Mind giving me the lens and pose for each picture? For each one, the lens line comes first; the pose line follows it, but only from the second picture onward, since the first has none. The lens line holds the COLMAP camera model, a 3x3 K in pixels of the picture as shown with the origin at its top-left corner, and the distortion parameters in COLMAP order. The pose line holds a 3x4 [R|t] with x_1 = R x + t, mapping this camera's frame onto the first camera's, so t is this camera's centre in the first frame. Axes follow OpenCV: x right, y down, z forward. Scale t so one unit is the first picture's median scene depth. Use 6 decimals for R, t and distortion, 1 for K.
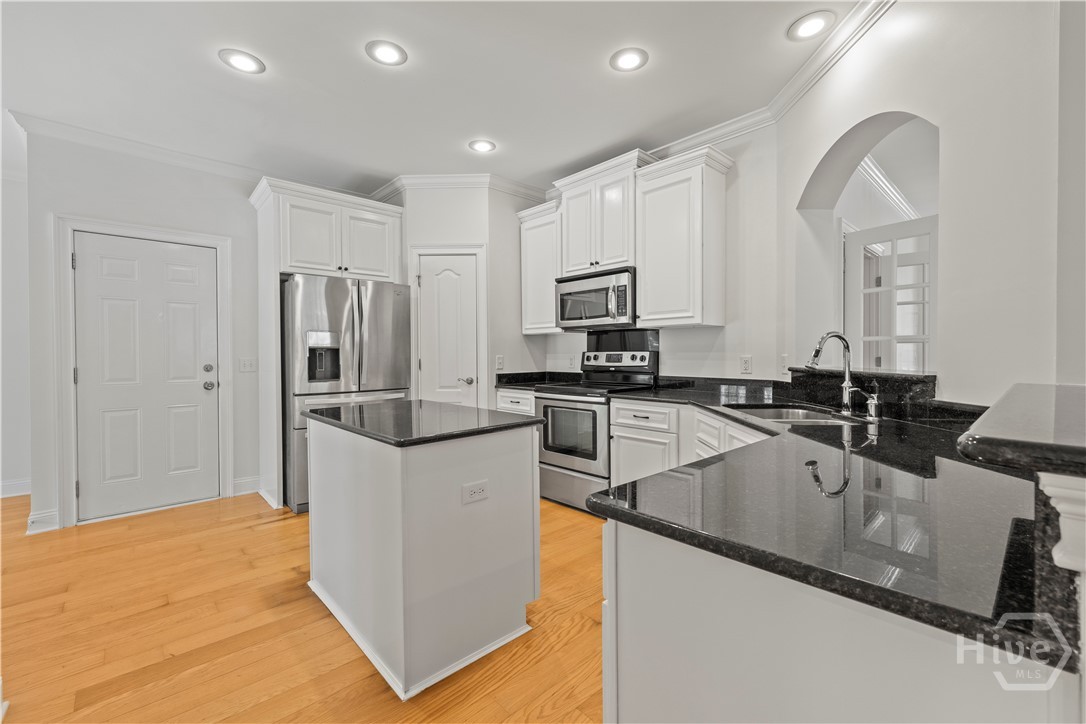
lens RADIAL K [[467.6, 0, 543.0], [0, 467.6, 362.0], [0, 0, 1]] dist [0.000996, 0.000247]
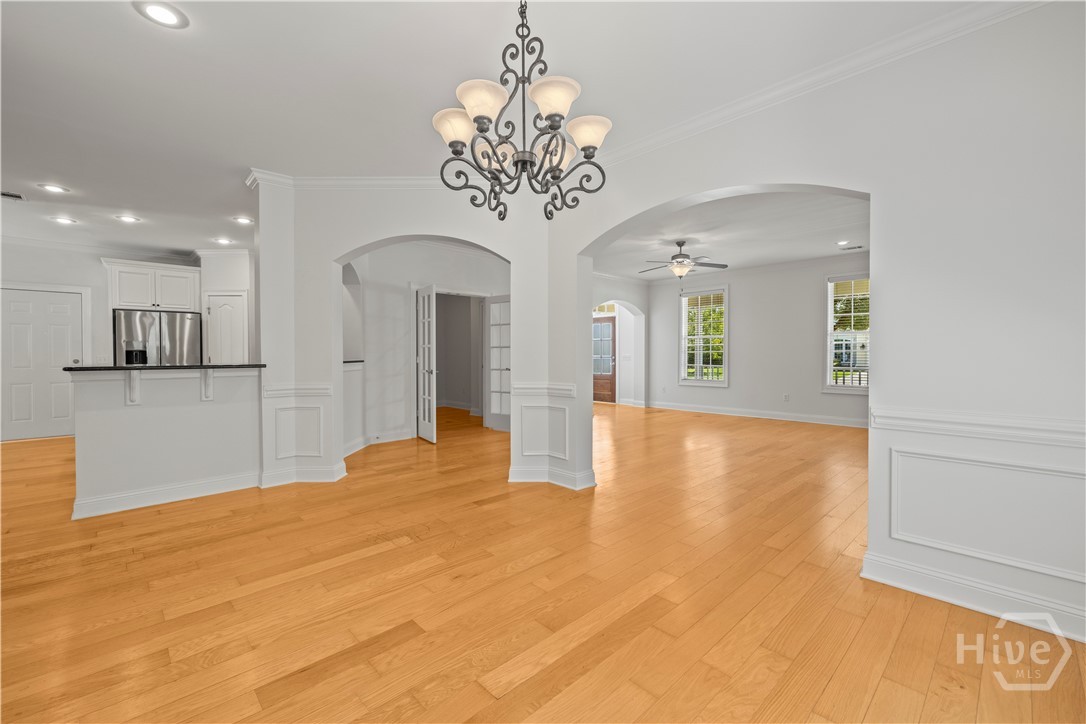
lens RADIAL K [[461.1, 0, 548.2], [0, 461.1, 358.6], [0, 0, 1]] dist [-0.000246, -0.000102]
pose [[0.999929, 0.004741, 0.010935, 0.963057], [-0.004721, 0.999987, -0.001847, -0.002749], [-0.010944, 0.001796, 0.999939, -0.698548]]
